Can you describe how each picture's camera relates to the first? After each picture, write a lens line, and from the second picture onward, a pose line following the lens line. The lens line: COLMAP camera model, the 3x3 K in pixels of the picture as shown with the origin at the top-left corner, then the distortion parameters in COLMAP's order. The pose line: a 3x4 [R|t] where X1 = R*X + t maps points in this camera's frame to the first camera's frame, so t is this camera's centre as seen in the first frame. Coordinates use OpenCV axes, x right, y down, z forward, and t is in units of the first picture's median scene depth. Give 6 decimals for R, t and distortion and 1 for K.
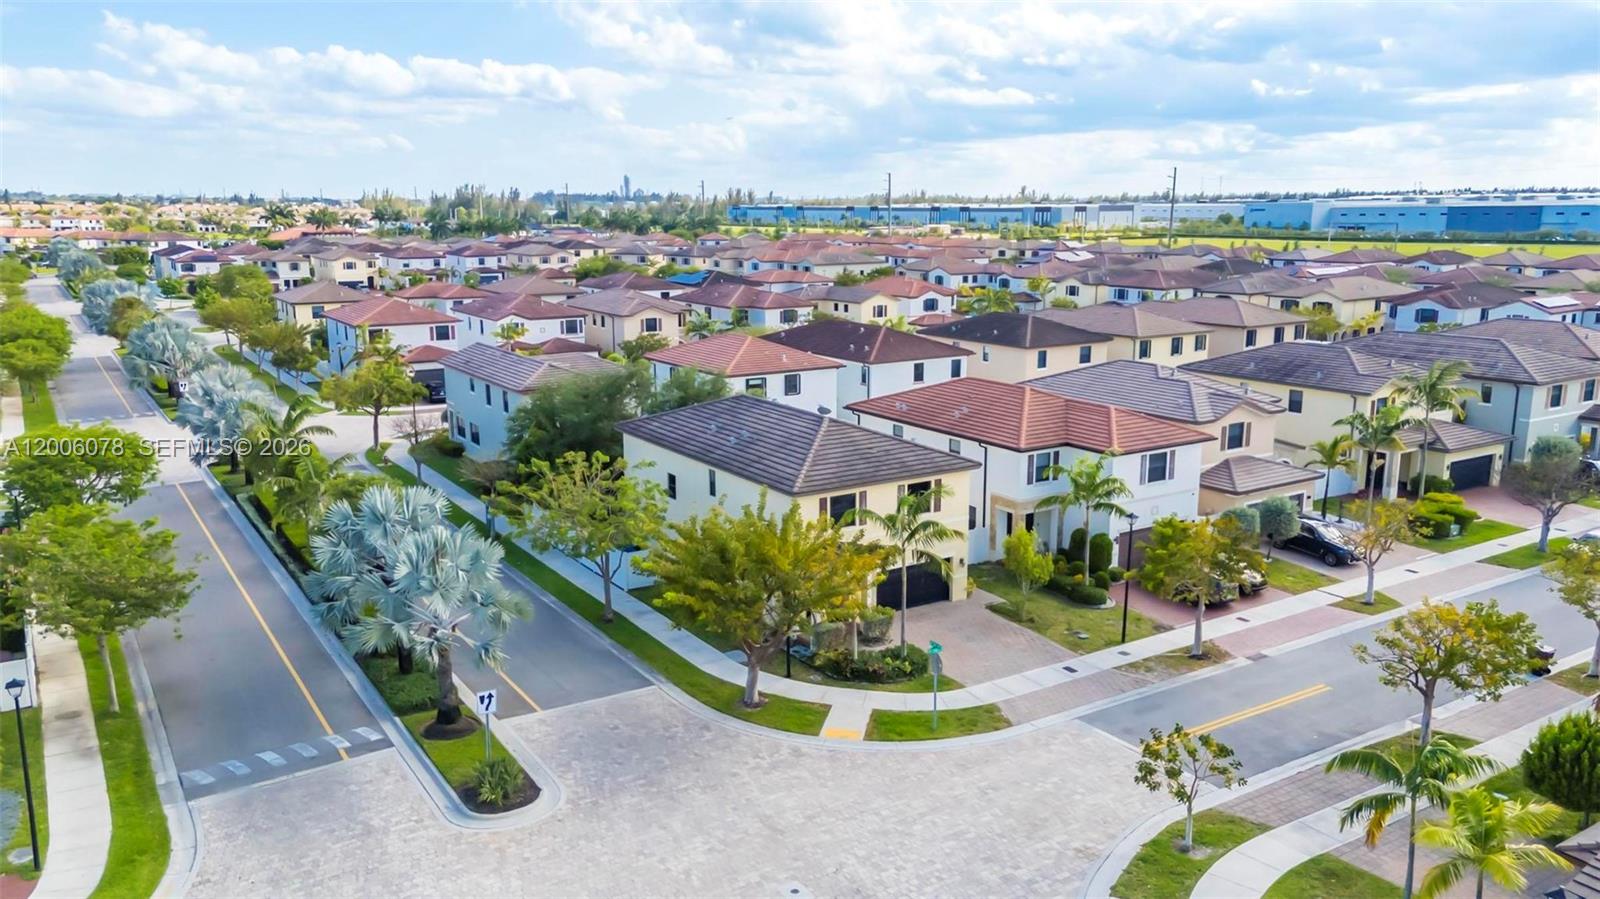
lens RADIAL K [[1198.7, 0, 805.6], [0, 1198.7, 446.3], [0, 0, 1]] dist [0.066872, 0.003978]
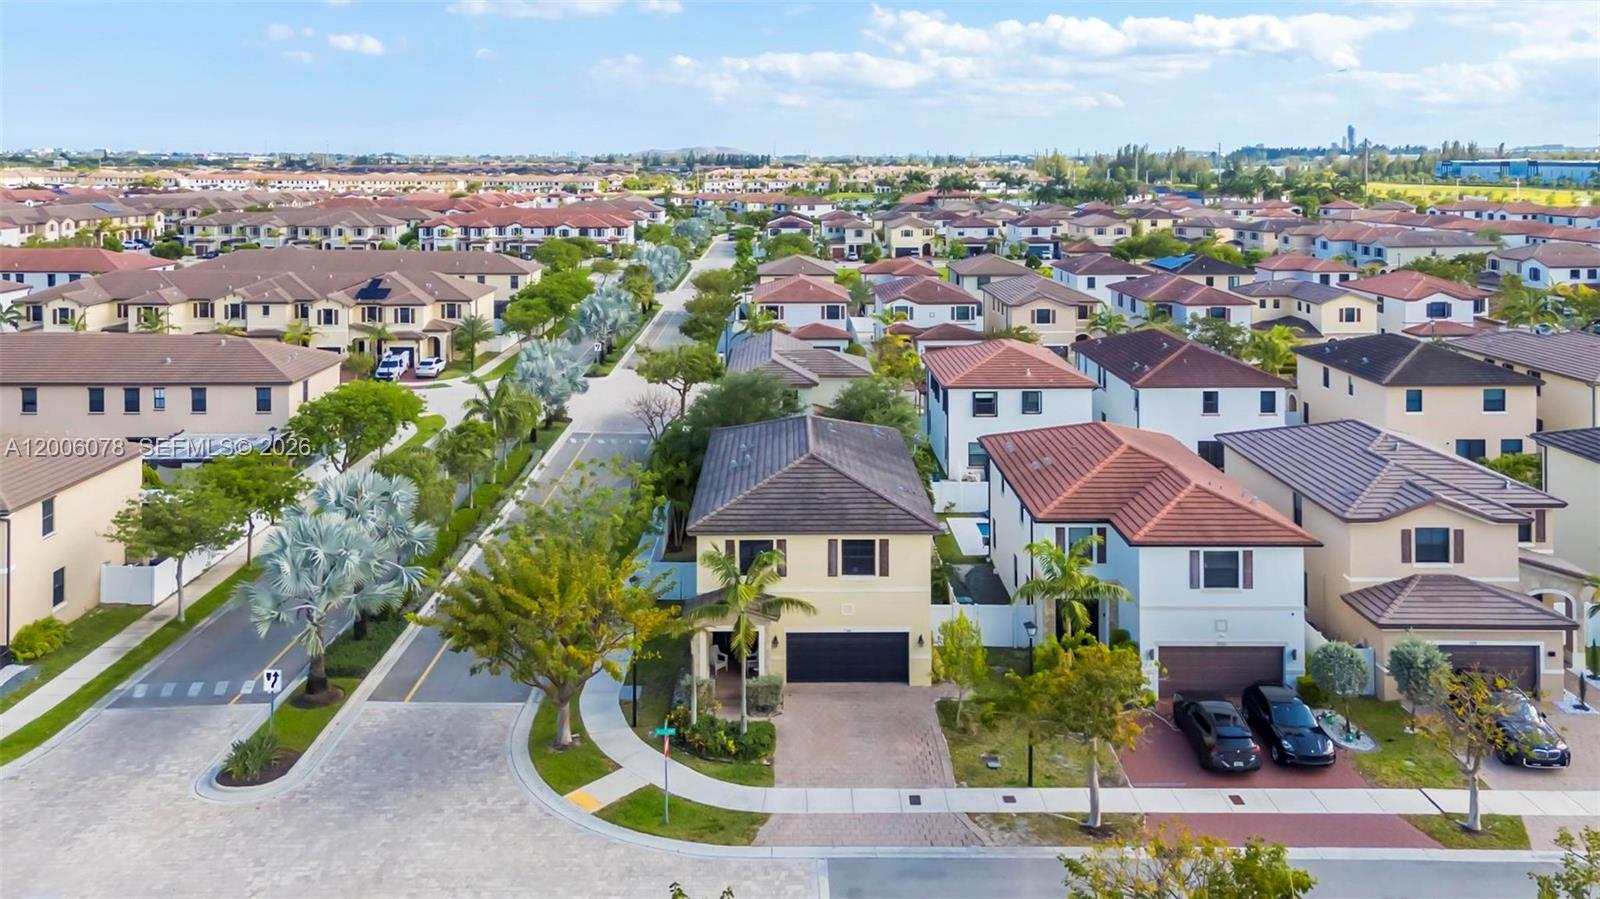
lens RADIAL K [[1249.8, 0, 783.4], [0, 1249.8, 263.7], [0, 0, 1]] dist [0.045673, -0.005762]
pose [[0.841504, 0.045947, -0.538293, 0.357036], [-0.107714, 0.990641, -0.083829, -0.059387], [0.529404, 0.128524, 0.838578, 0.104823]]
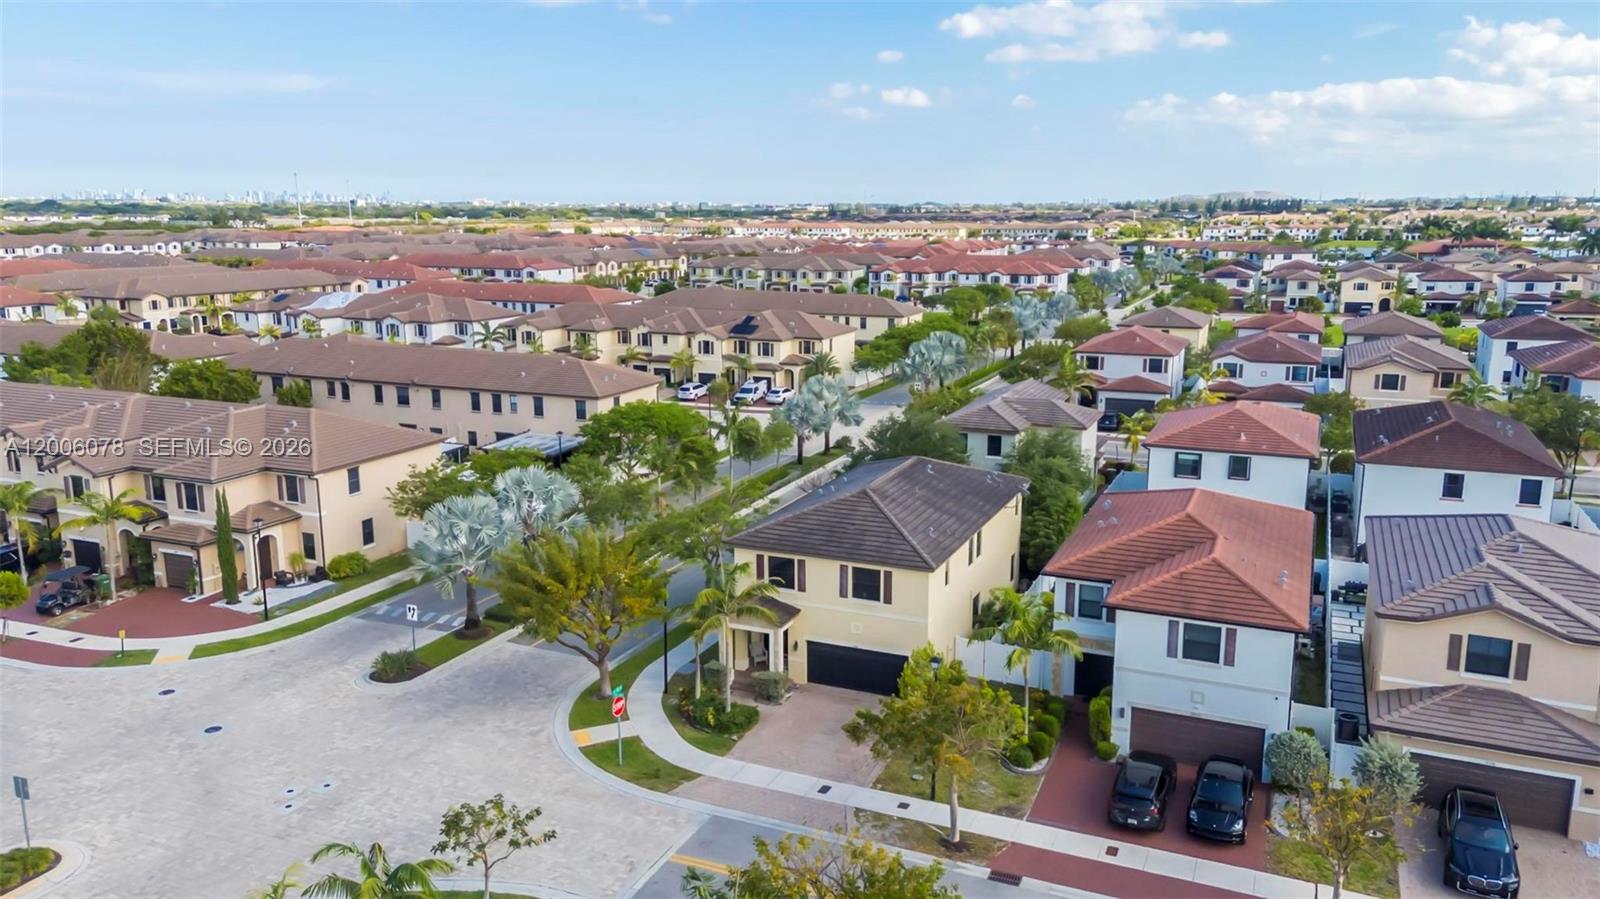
lens RADIAL K [[1169.8, 0, 782.4], [0, 1169.8, 467.6], [0, 0, 1]] dist [0.070399, 0.001888]
pose [[0.542822, 0.183505, -0.819555, 0.551833], [-0.166987, 0.979936, 0.108814, -0.096745], [0.823080, 0.077789, 0.562573, 0.257459]]
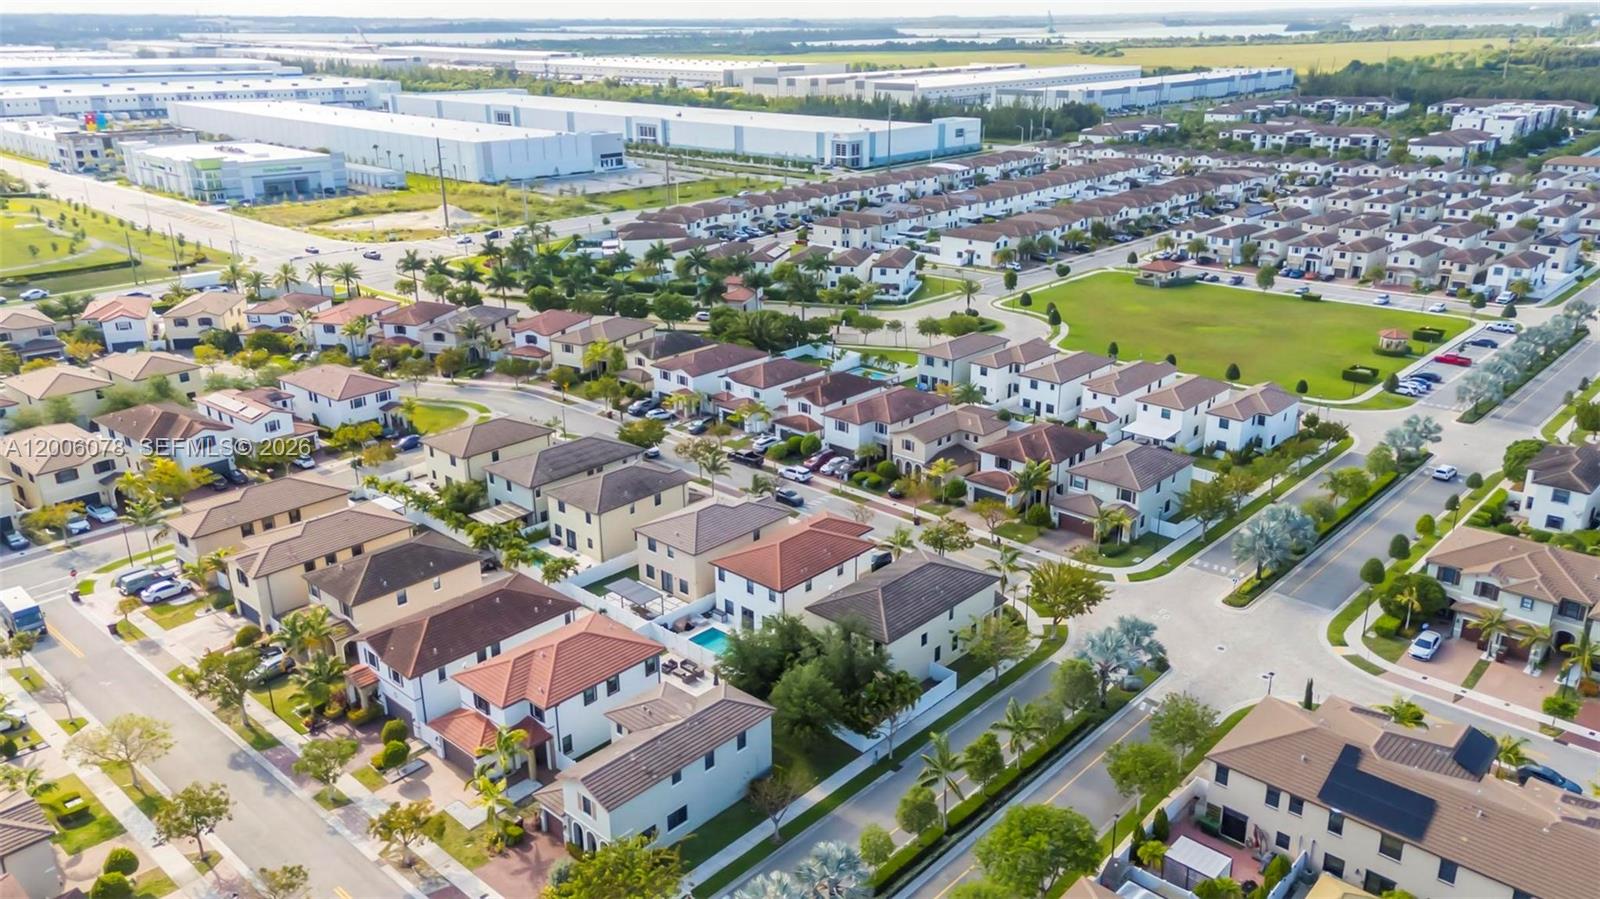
lens RADIAL K [[1189.8, 0, 810.6], [0, 1189.8, 441.1], [0, 0, 1]] dist [0.067945, 0.001161]
pose [[-0.268475, -0.322053, 0.907856, -1.239582], [0.189245, 0.906457, 0.377521, -0.737663], [-0.944514, 0.273162, -0.182414, 1.056824]]
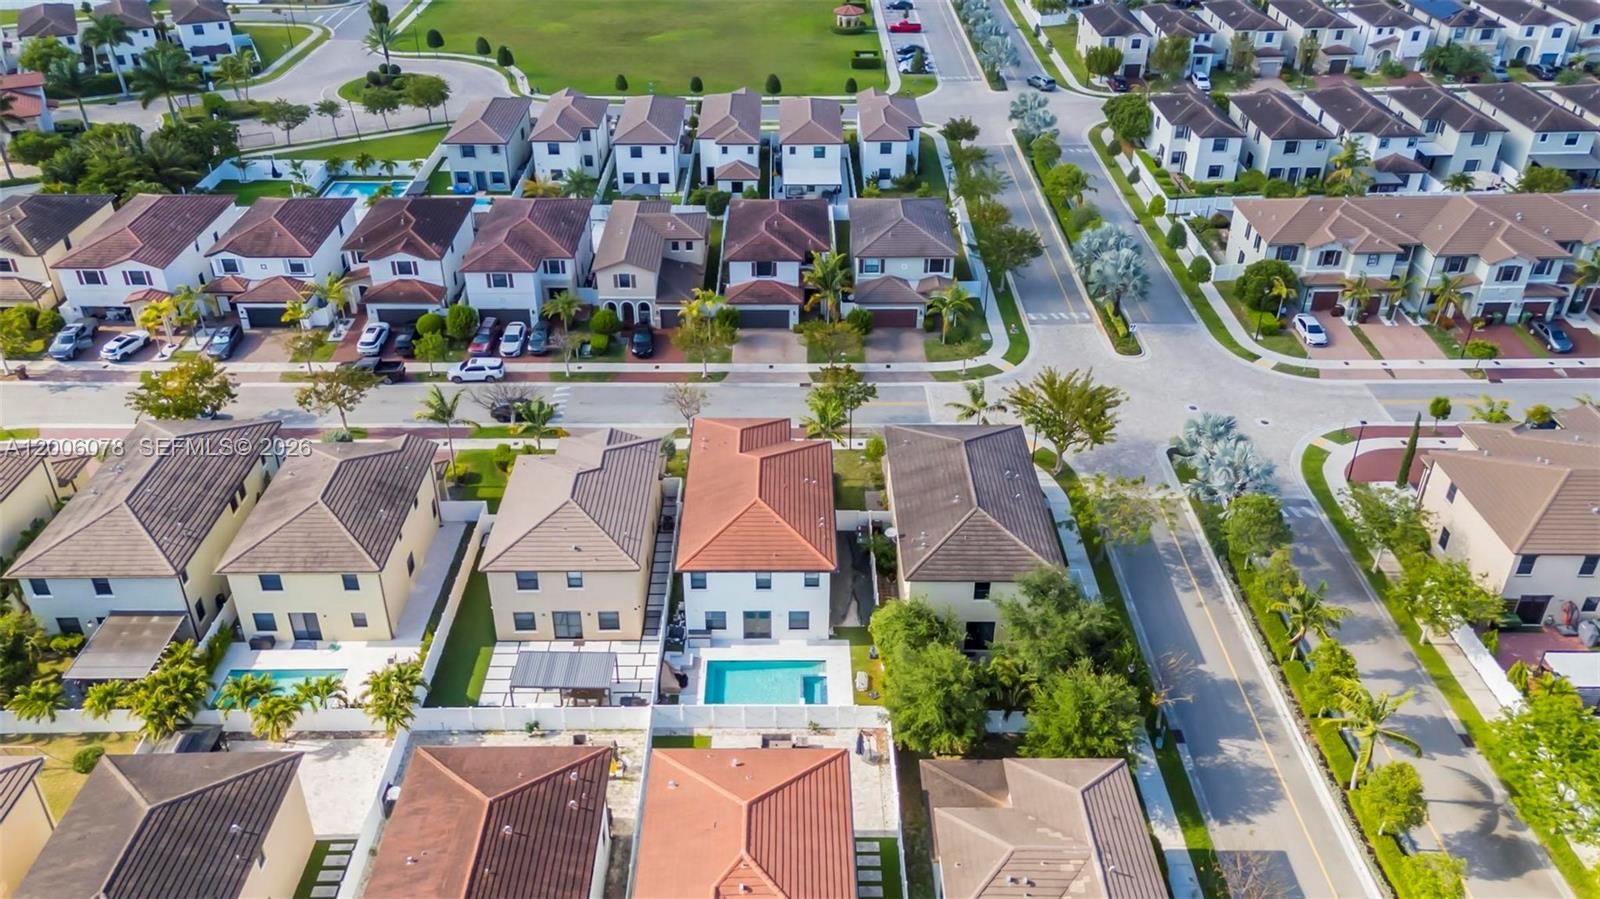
lens RADIAL K [[1178.5, 0, 784.6], [0, 1178.5, 401.4], [0, 0, 1]] dist [0.076062, 0.007208]
pose [[-0.848106, -0.279445, 0.450140, -0.322542], [0.103407, 0.745958, 0.657916, -0.754117], [-0.519637, 0.604530, -0.603755, 1.385132]]
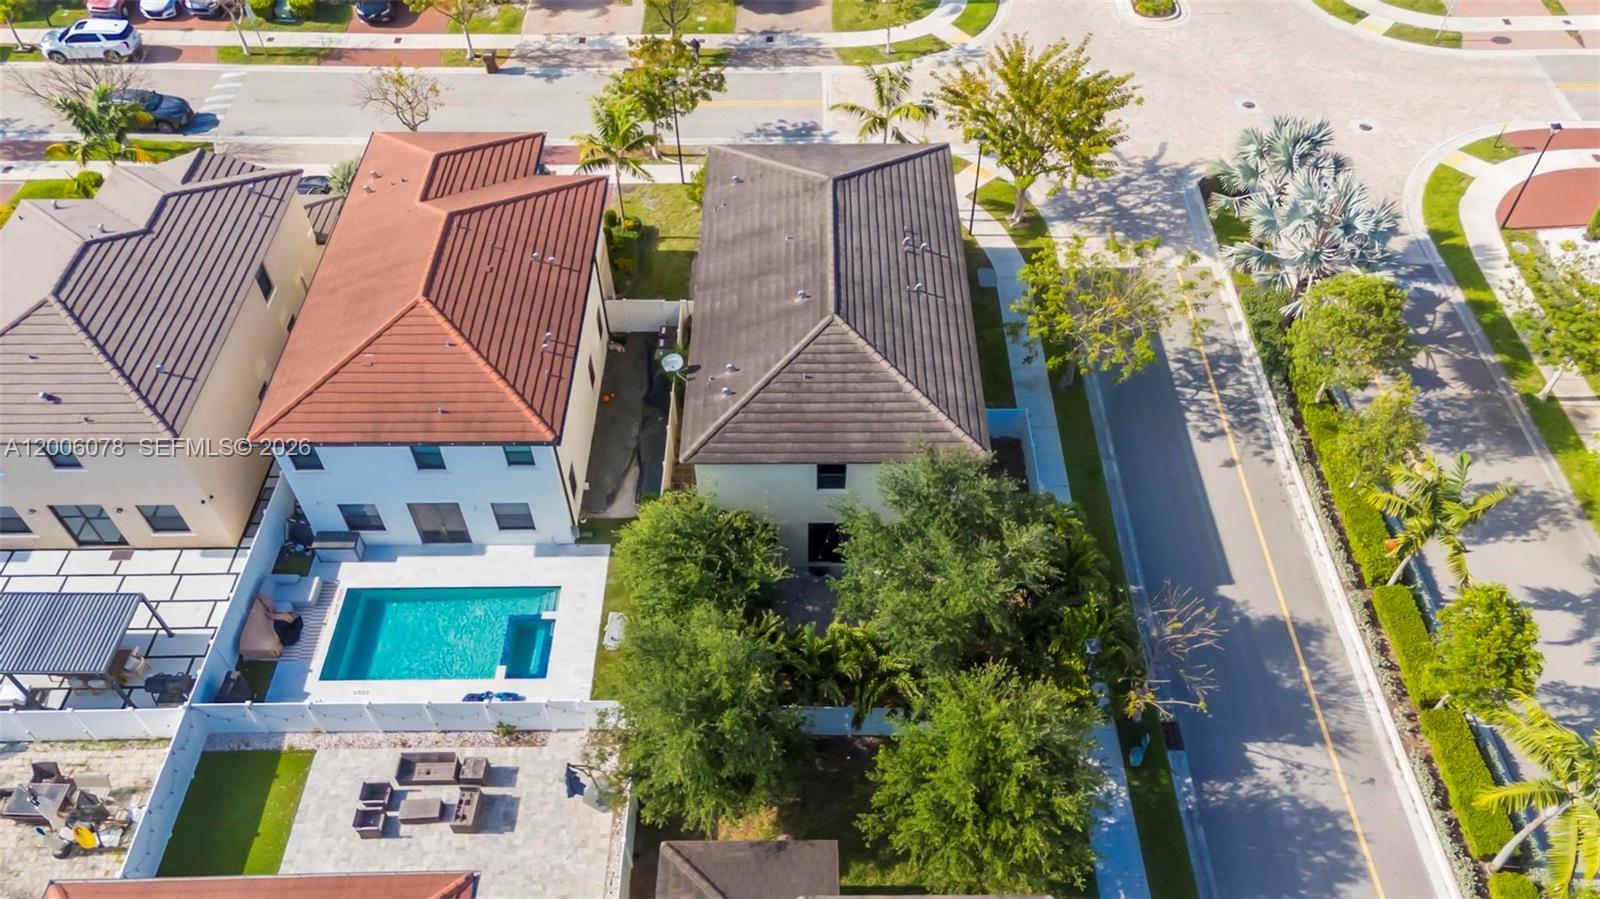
lens RADIAL K [[1151.4, 0, 800.0], [0, 1151.4, 449.5], [0, 0, 1]] dist [0.067002, 0.000835]
pose [[-0.848637, -0.395115, 0.351710, -0.229949], [0.108936, 0.520096, 0.847133, -0.426474], [-0.517638, 0.757222, -0.398330, 1.018263]]
